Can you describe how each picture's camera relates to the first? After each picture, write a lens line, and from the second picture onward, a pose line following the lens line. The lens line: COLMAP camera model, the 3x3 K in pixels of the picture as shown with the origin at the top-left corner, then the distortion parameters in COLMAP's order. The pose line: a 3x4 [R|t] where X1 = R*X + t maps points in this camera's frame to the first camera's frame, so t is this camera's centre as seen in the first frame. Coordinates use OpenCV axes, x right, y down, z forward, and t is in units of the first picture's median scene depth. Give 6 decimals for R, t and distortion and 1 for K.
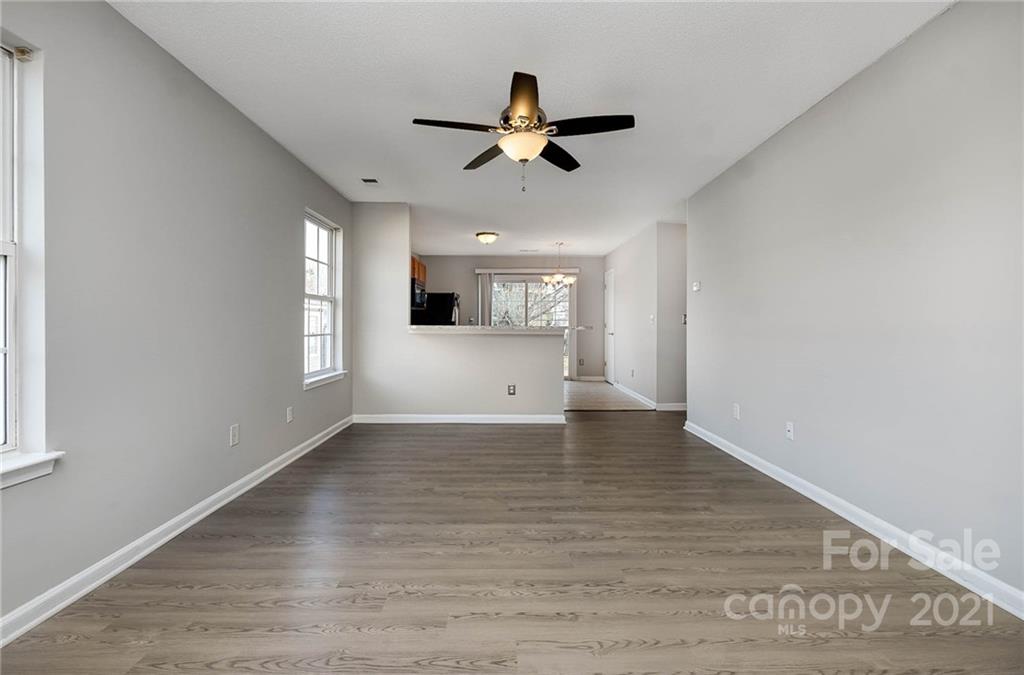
lens RADIAL K [[525.1, 0, 526.0], [0, 525.1, 337.4], [0, 0, 1]] dist [-0.000016, 0.000035]
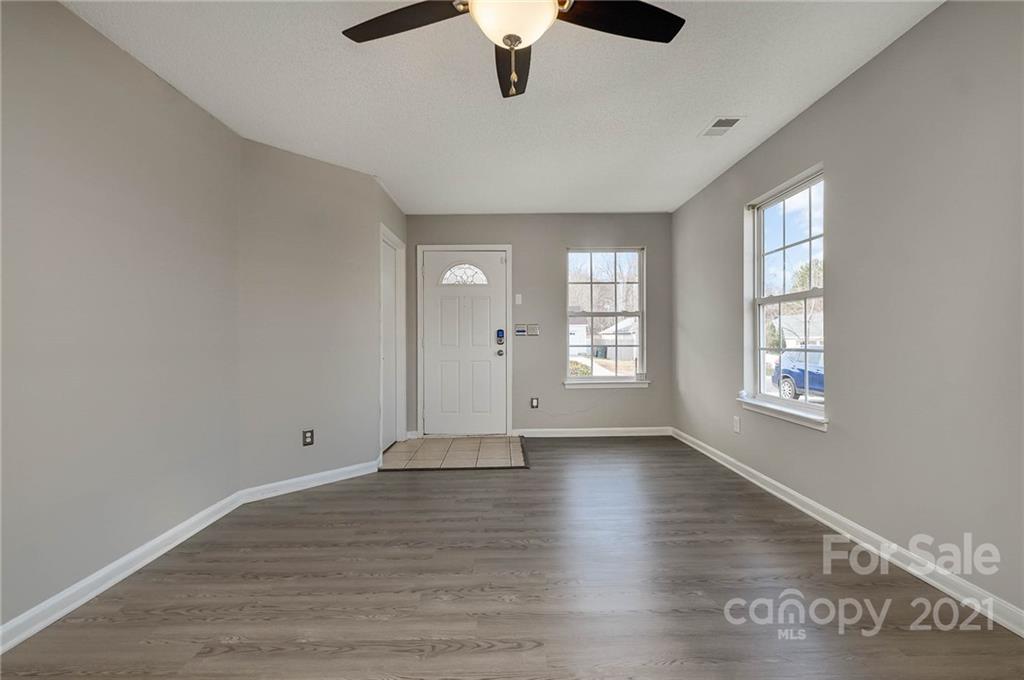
lens RADIAL K [[486.9, 0, 512.0], [0, 486.9, 340.0], [0, 0, 1]] dist [-0.000777, -0.000395]
pose [[-0.999639, 0.010673, 0.024663, -0.020931], [0.011029, 0.999836, 0.014354, -0.040280], [-0.024506, 0.014621, -0.999593, 2.250523]]
